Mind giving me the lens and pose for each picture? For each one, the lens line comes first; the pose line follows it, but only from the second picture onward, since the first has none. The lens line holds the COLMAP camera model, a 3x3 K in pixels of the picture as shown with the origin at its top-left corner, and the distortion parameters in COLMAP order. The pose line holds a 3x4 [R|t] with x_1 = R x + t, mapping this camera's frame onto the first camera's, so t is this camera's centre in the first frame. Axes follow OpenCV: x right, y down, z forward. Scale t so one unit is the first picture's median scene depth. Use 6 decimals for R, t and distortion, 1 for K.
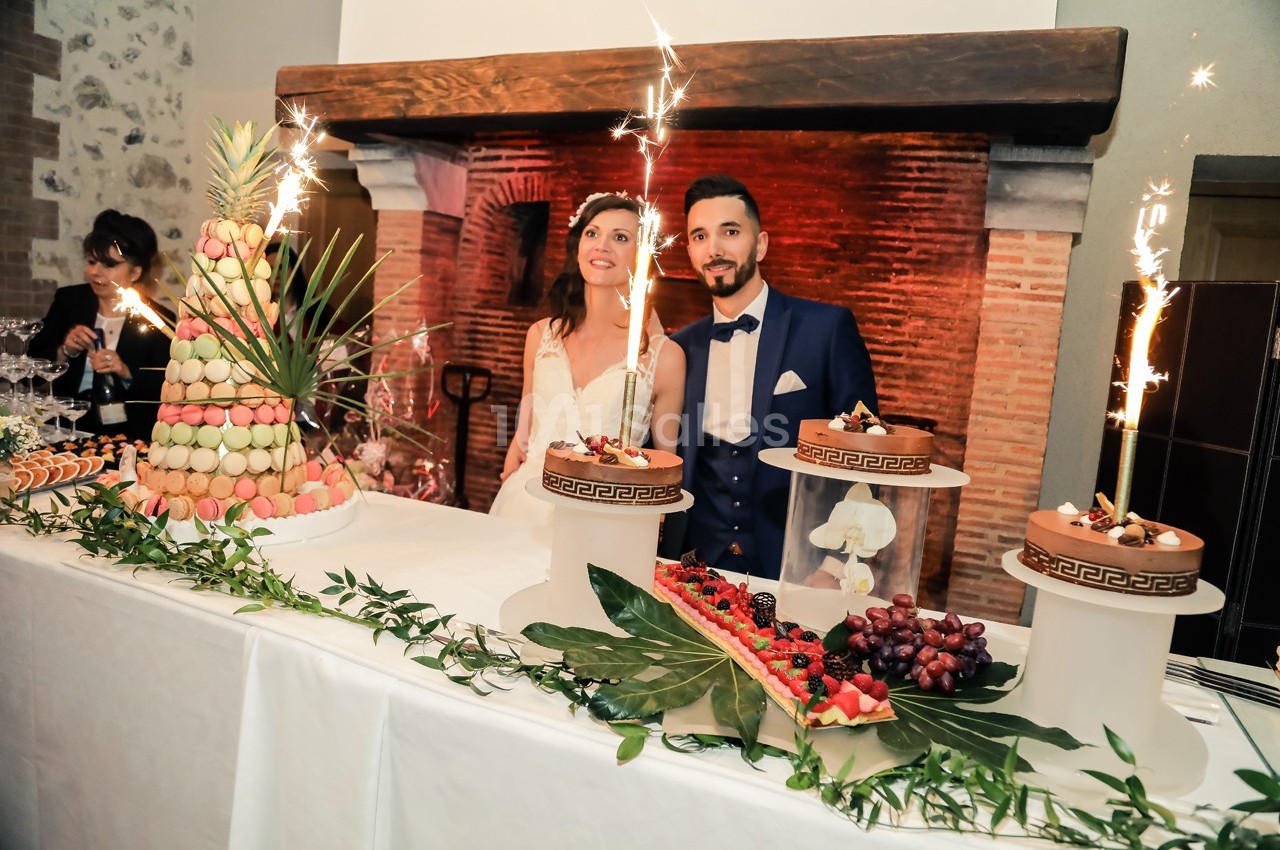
lens RADIAL K [[921.6, 0, 640.0], [0, 921.6, 425.0], [0, 0, 1]] dist [-0.060848, 0.006472]
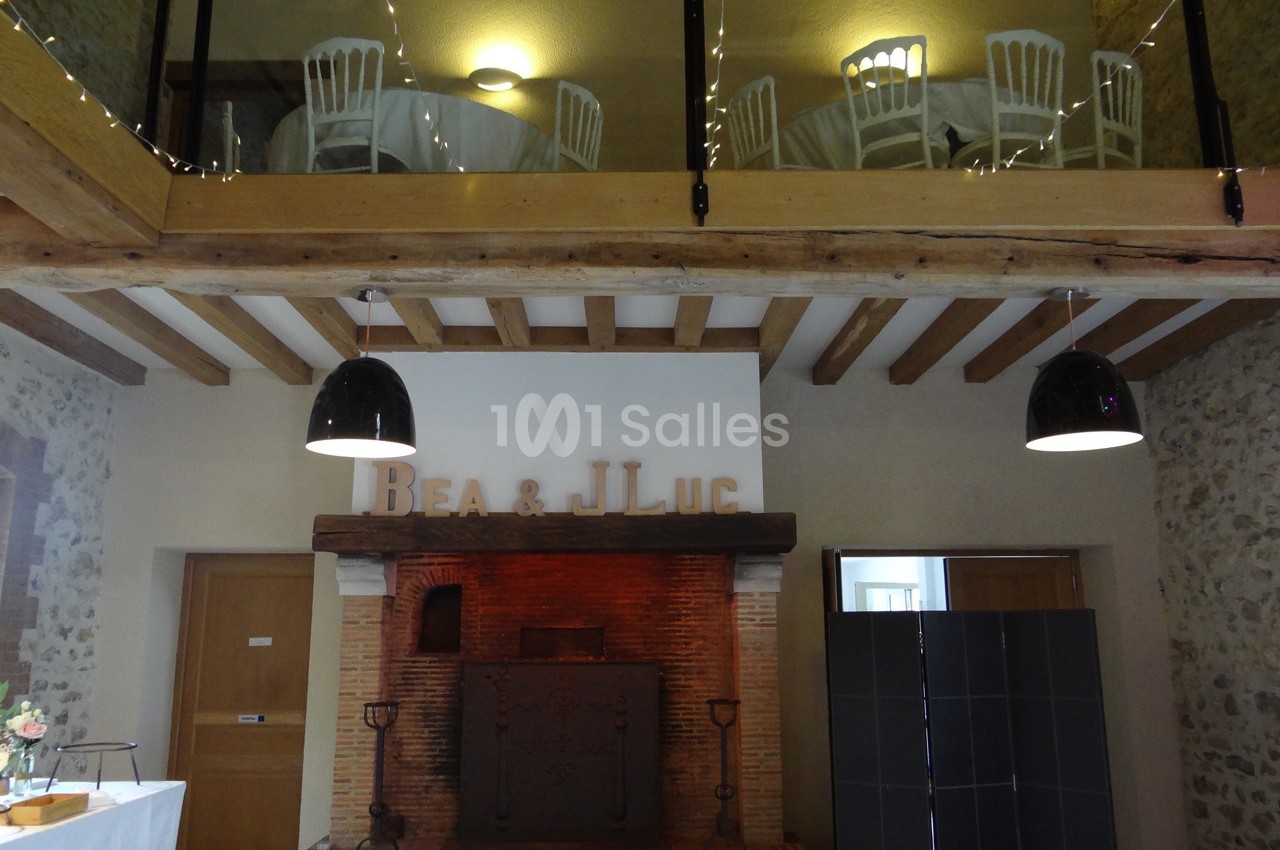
lens RADIAL K [[921.6, 0, 640.0], [0, 921.6, 425.0], [0, 0, 1]] dist [-0.060848, 0.006472]
pose [[0.923546, -0.004526, 0.383461, -0.493934], [0.128290, 0.945964, -0.297814, 0.008607], [-0.361392, 0.324239, 0.874222, -0.680960]]
